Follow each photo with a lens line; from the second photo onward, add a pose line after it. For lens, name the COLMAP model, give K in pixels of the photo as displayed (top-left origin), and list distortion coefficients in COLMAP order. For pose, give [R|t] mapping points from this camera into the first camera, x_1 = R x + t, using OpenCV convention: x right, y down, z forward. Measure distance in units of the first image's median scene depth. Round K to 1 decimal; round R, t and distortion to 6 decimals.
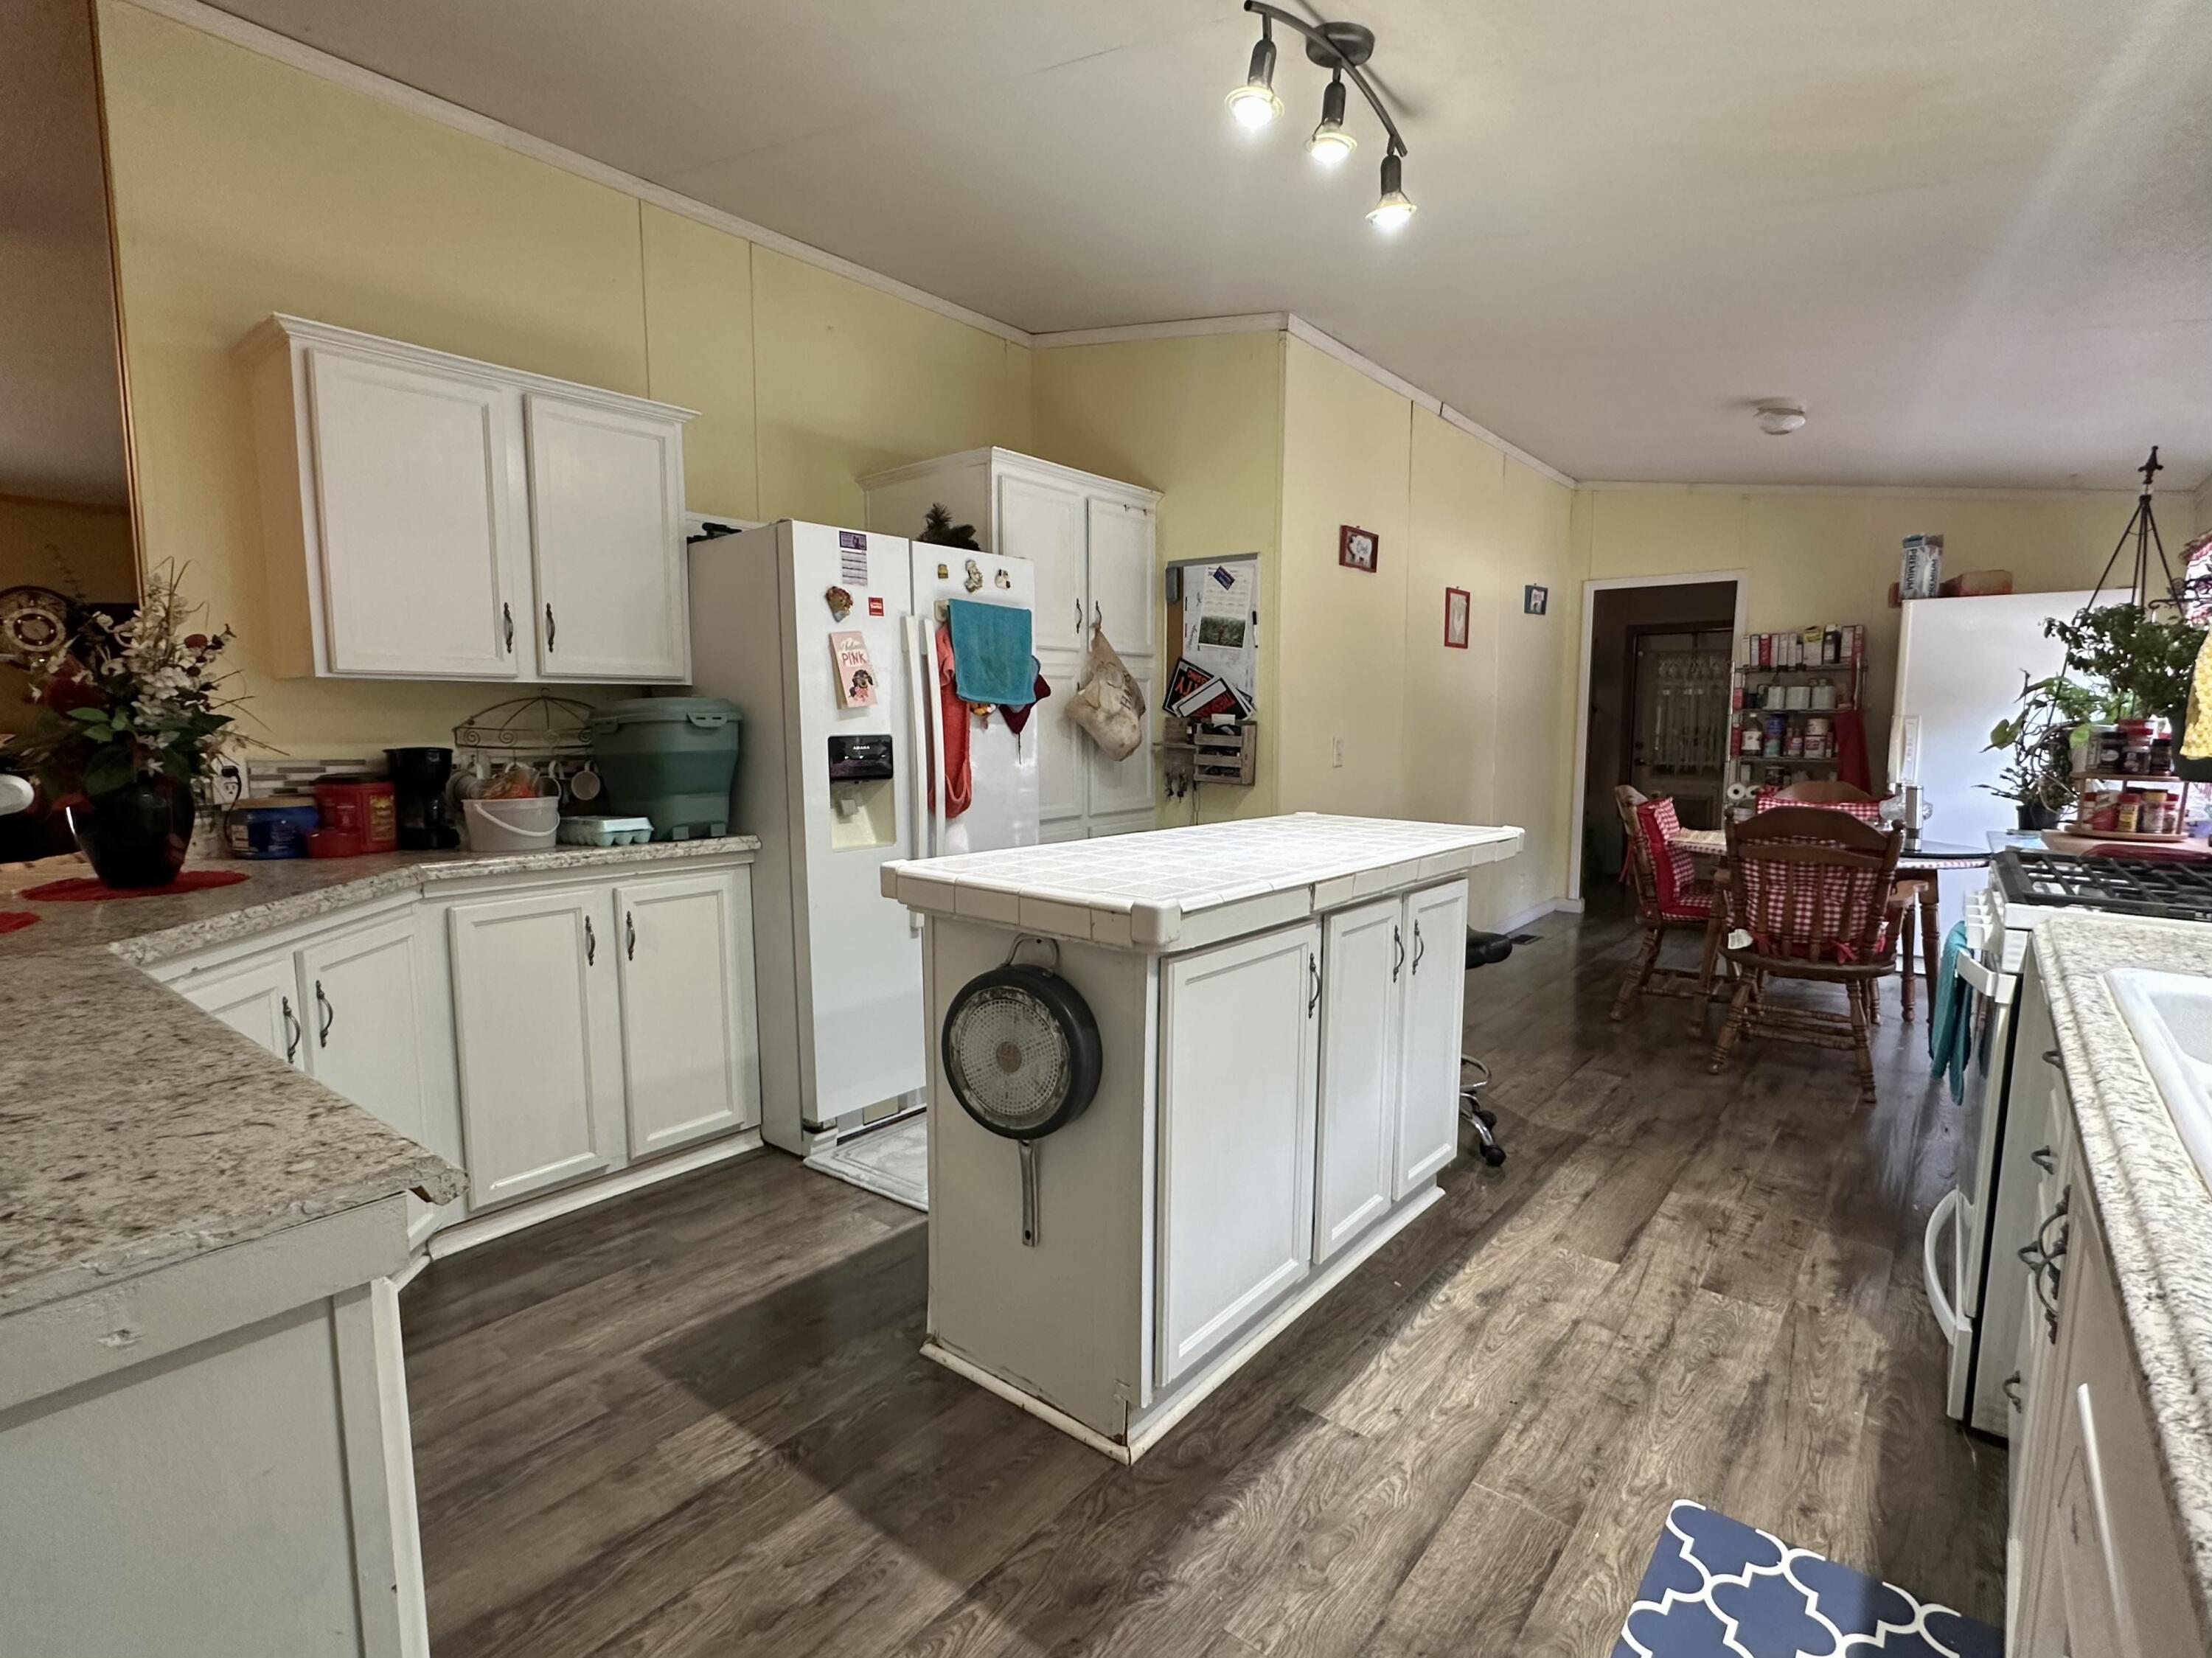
lens RADIAL K [[1059.3, 0, 1096.1], [0, 1059.3, 837.8], [0, 0, 1]] dist [-0.000613, 0.000569]
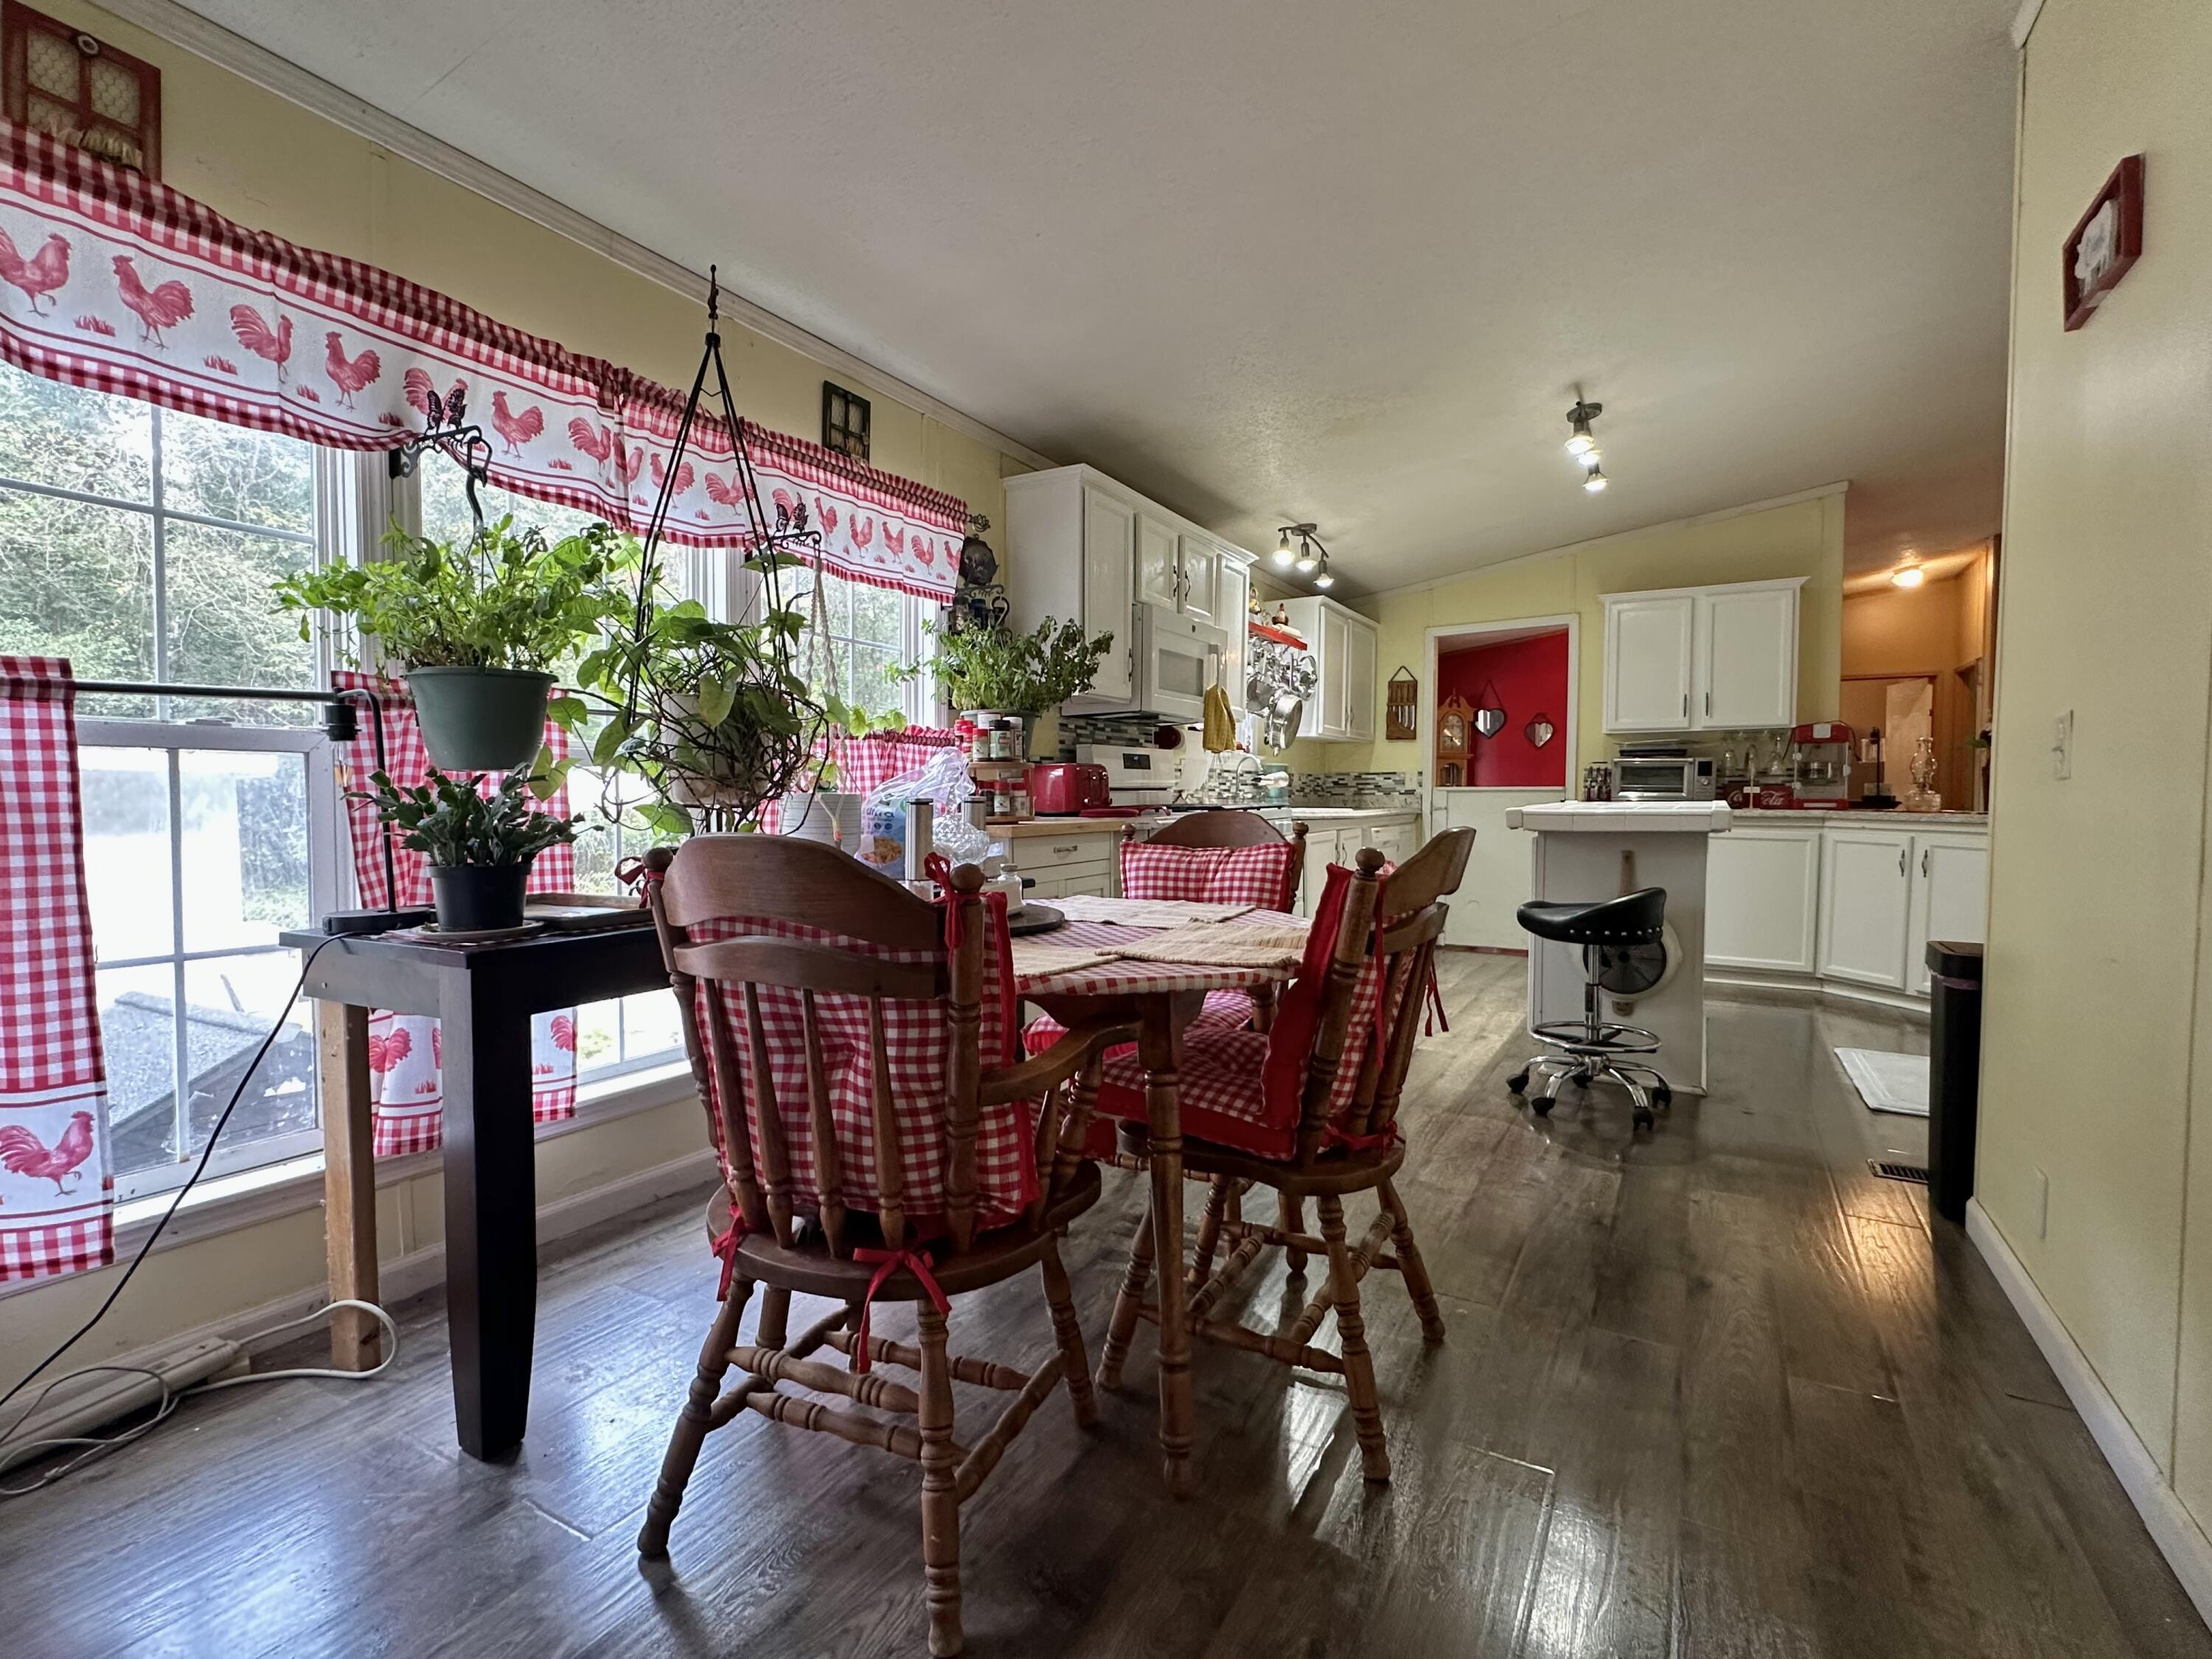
lens RADIAL K [[1059.4, 0, 1096.1], [0, 1059.4, 838.3], [0, 0, 1]] dist [-0.000613, 0.000569]
pose [[-0.985667, 0.002038, -0.168690, 1.352649], [-0.024783, 0.987330, 0.156736, -0.195792], [0.166872, 0.158670, -0.973128, 2.638355]]
